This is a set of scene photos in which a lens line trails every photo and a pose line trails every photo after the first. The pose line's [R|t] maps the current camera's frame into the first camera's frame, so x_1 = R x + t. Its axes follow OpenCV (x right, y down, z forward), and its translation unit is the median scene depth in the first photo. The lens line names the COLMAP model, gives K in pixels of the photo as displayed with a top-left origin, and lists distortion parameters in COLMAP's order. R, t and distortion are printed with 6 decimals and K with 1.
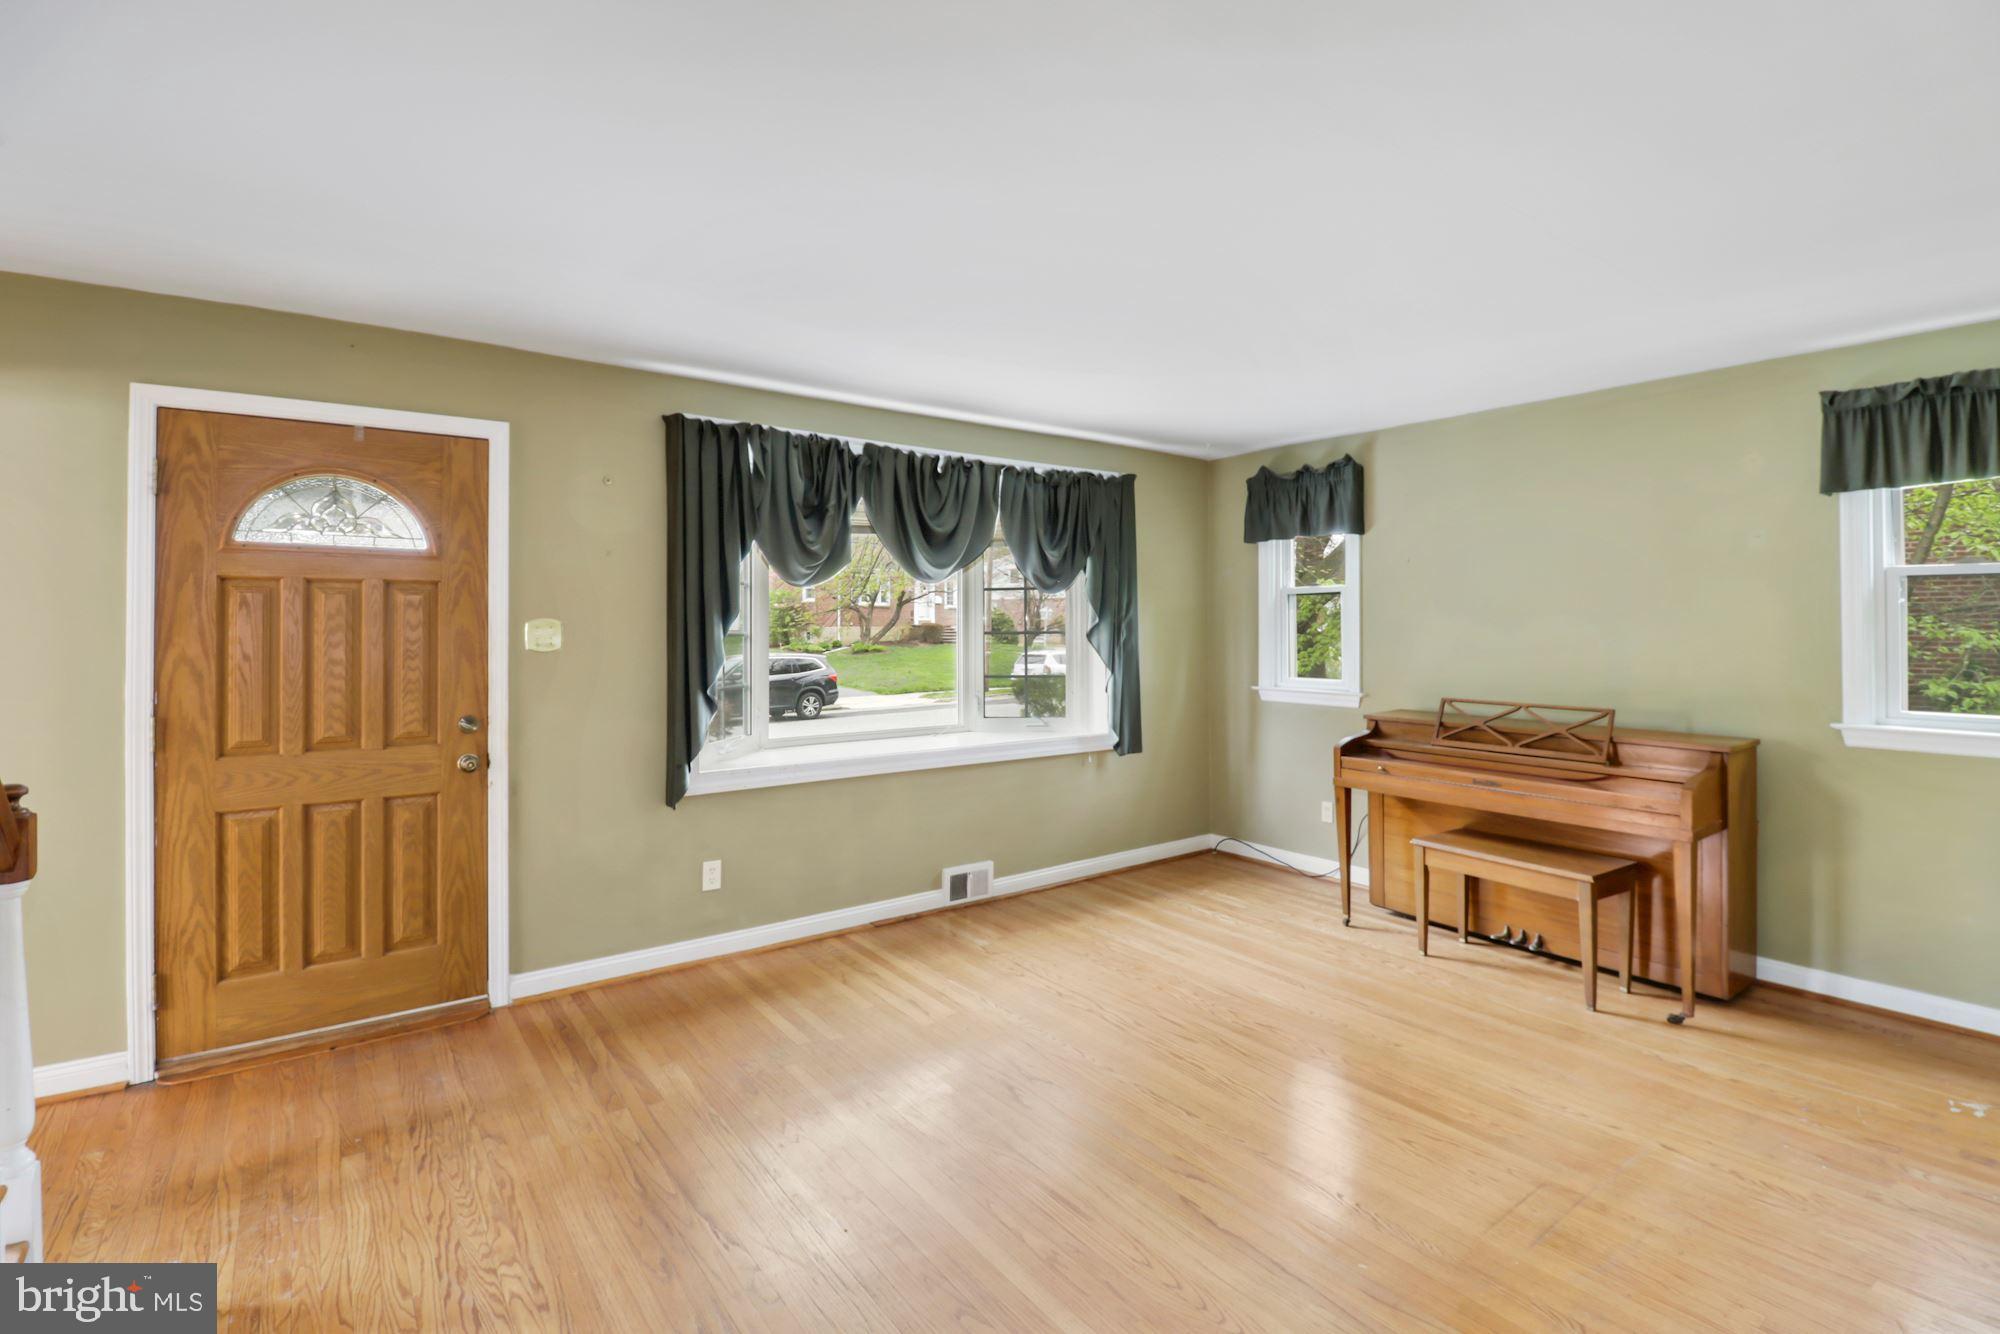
lens RADIAL K [[944.8, 0, 1038.4], [0, 944.8, 620.9], [0, 0, 1]] dist [0.009265, -0.005703]
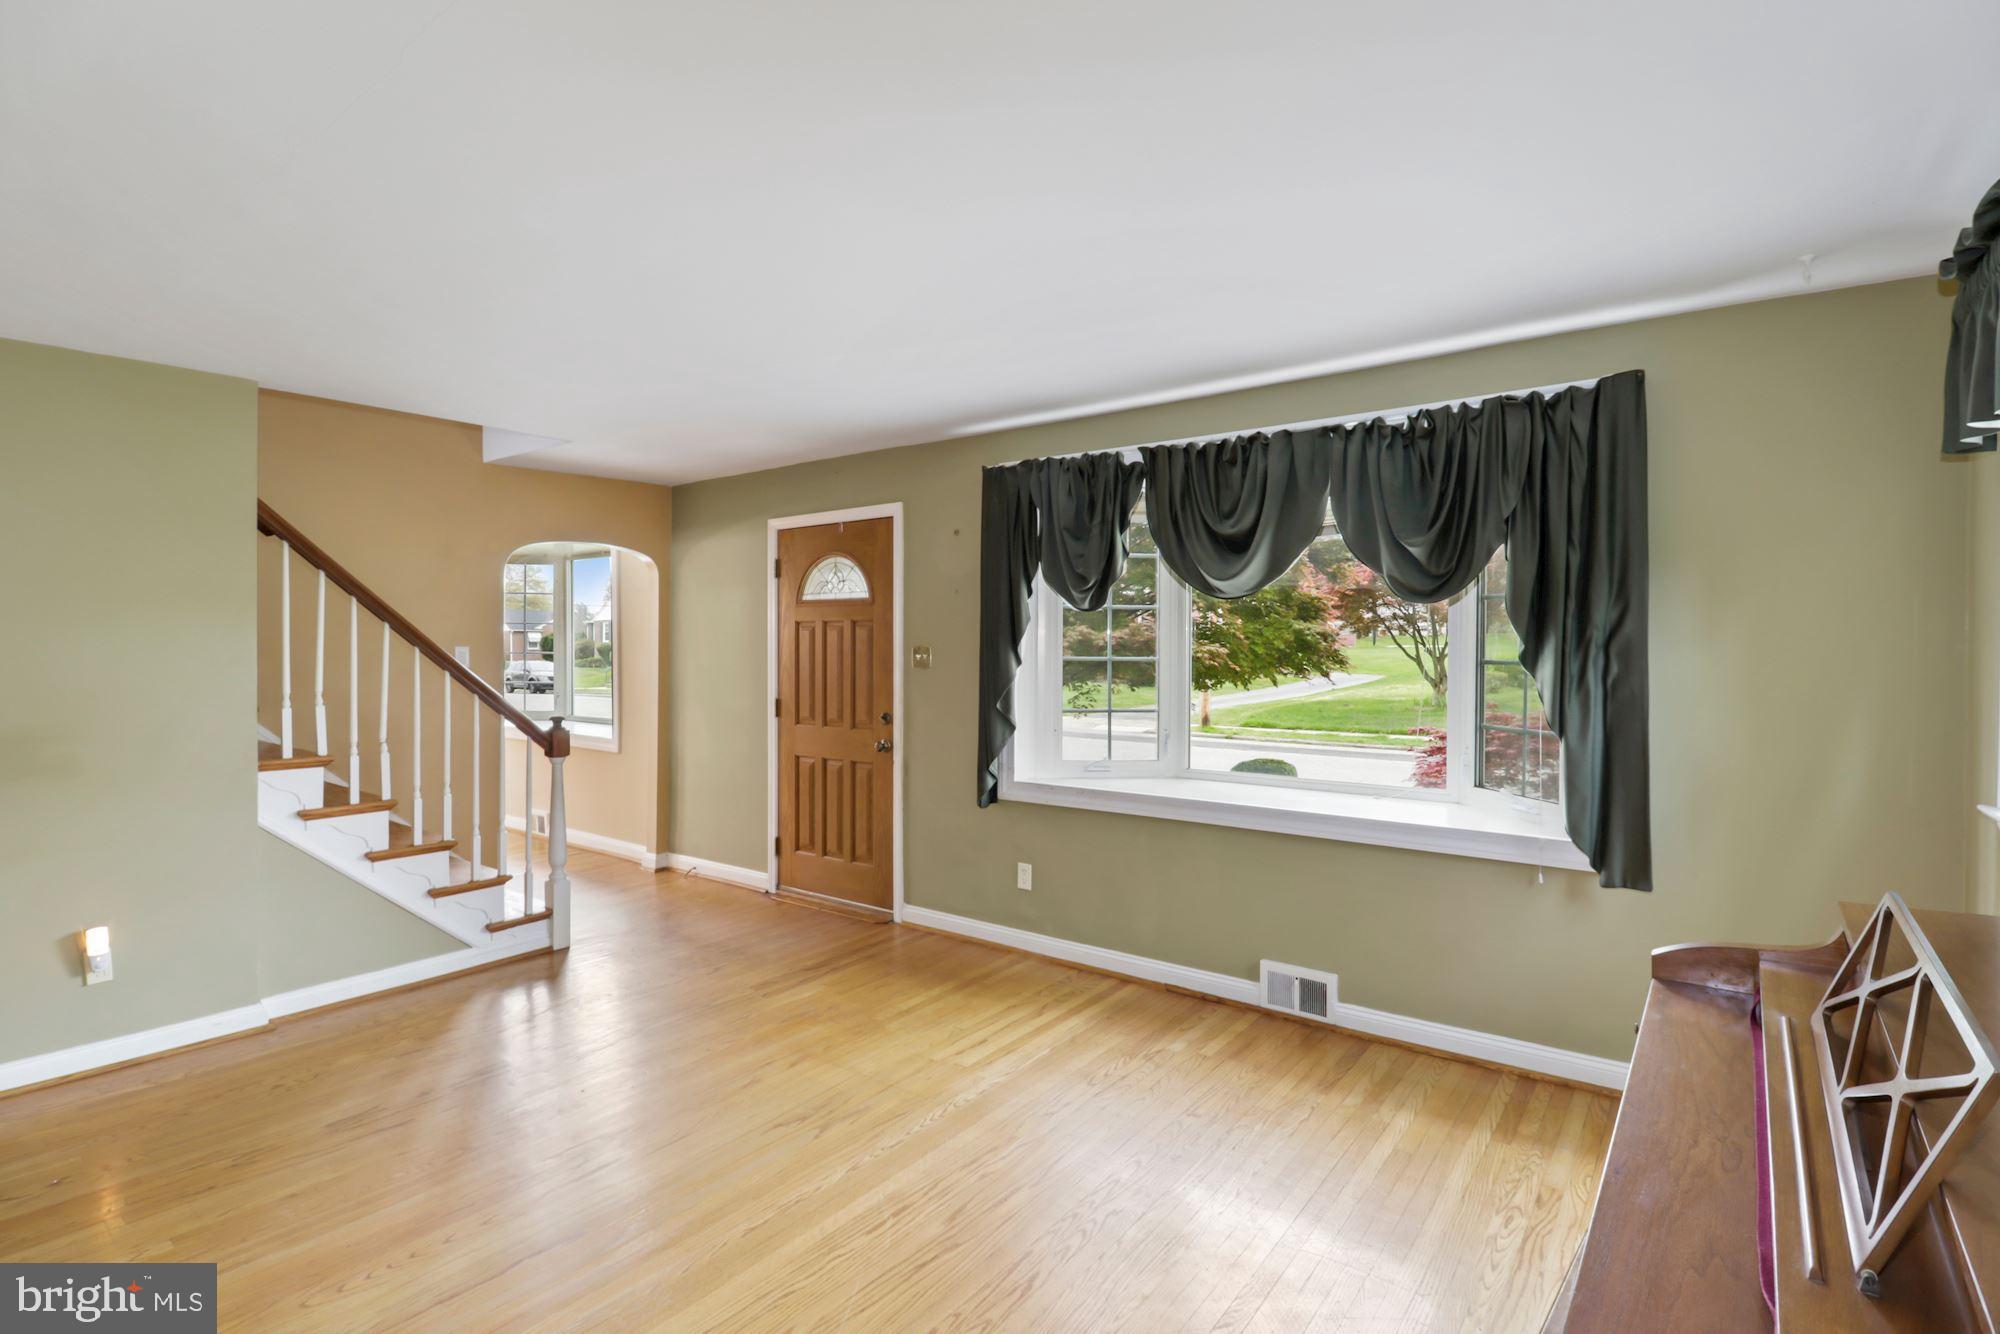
lens RADIAL K [[944.8, 0, 995.1], [0, 944.8, 653.3], [0, 0, 1]] dist [0.009265, -0.005703]
pose [[0.263905, 0.004617, -0.964538, 0.667593], [0.000205, 0.999988, 0.004843, 0.003867], [0.964549, -0.001476, 0.263901, 0.640542]]
